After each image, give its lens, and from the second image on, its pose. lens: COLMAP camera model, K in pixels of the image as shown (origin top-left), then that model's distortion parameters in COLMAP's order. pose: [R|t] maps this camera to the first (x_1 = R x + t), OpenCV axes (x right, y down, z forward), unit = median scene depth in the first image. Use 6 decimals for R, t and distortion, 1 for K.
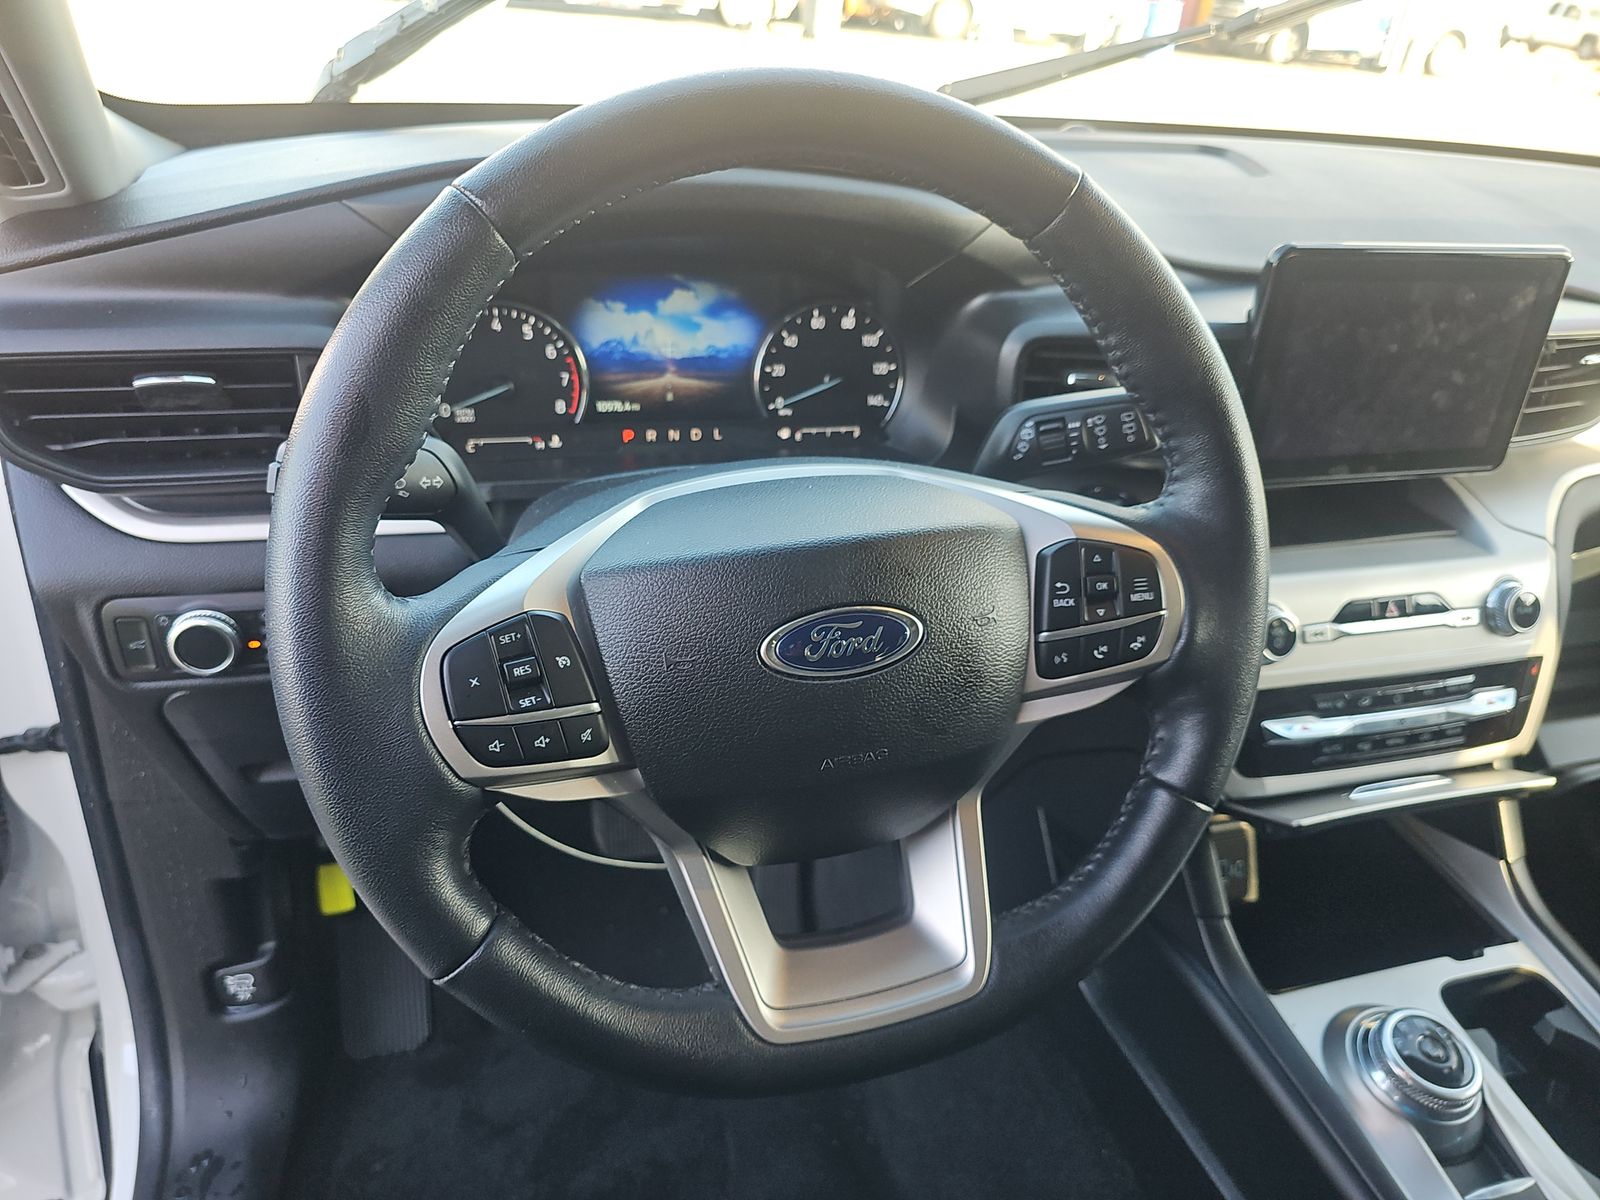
lens RADIAL K [[1084.2, 0, 800.2], [0, 1084.2, 622.9], [0, 0, 1]] dist [0.045240, -0.041400]
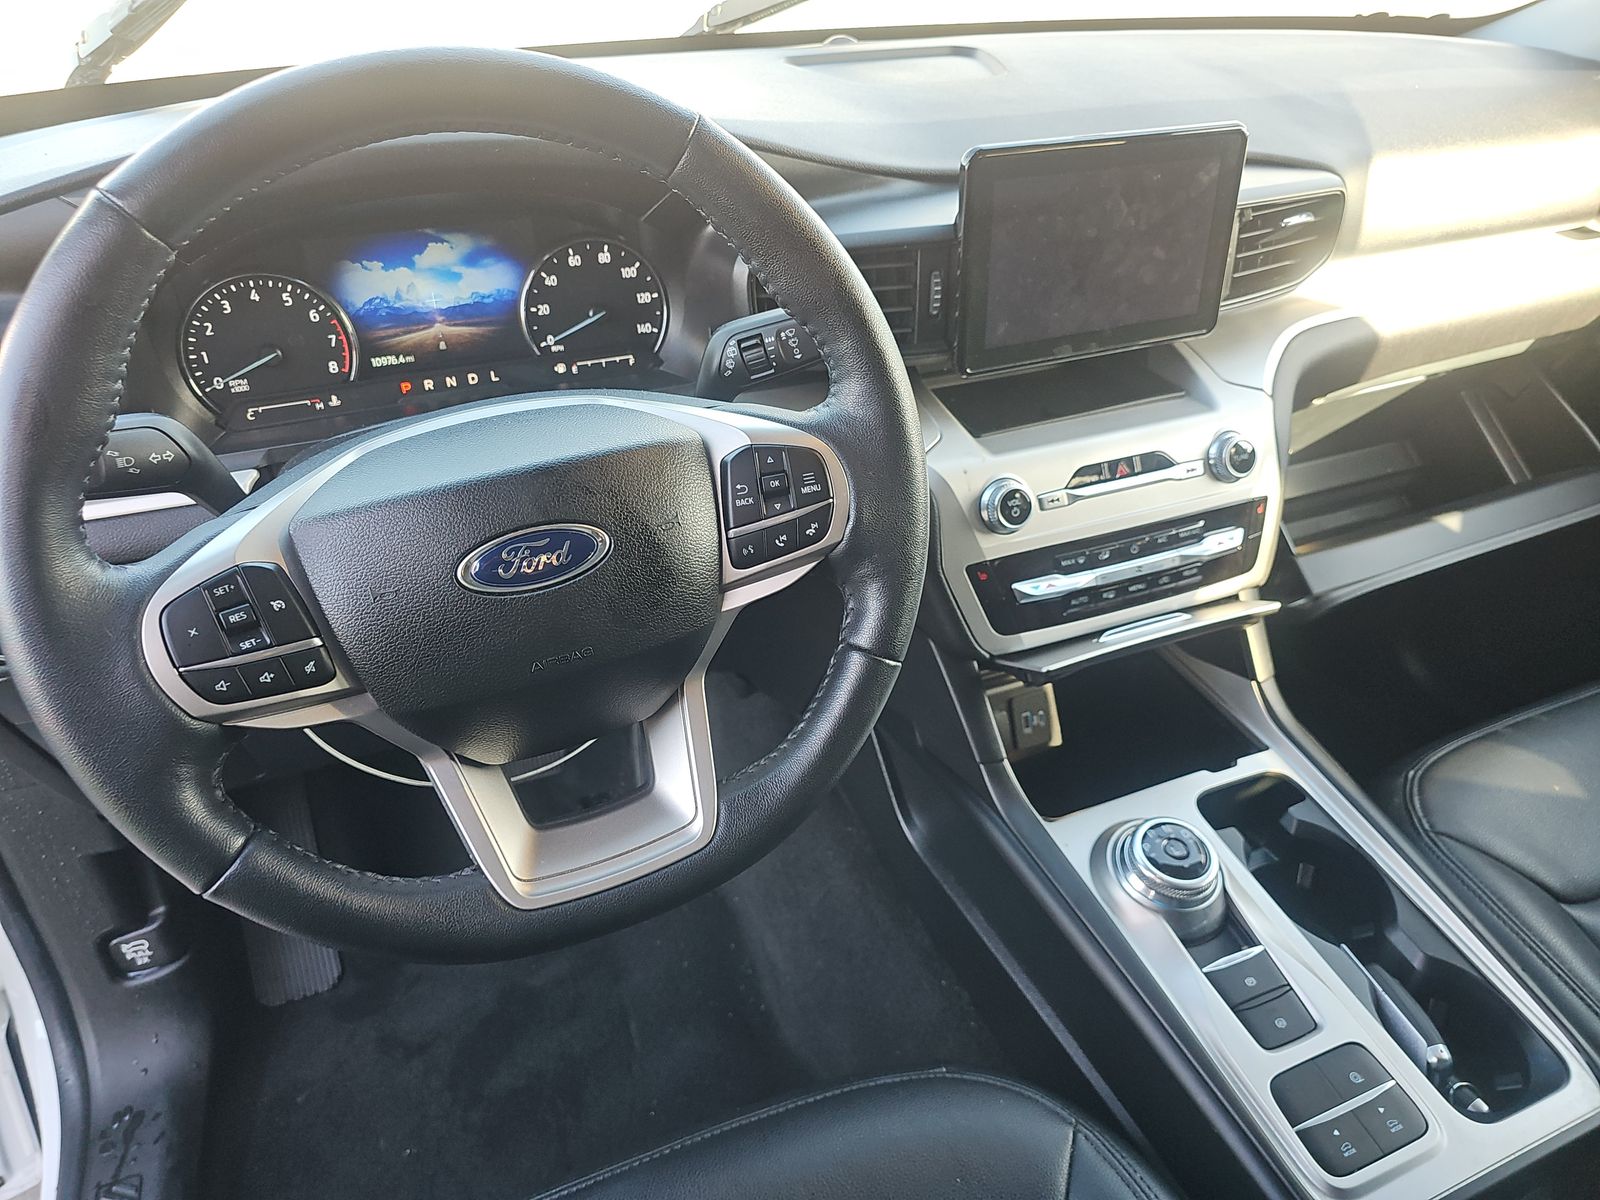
lens RADIAL K [[1081.5, 0, 800.0], [0, 1081.5, 600.0], [0, 0, 1]] dist [0.051047, -0.042790]
pose [[0.991302, -0.120462, 0.052999, 0.146716], [0.117256, 0.991291, 0.059936, 0.014567], [-0.059758, -0.053200, 0.996794, -0.092385]]
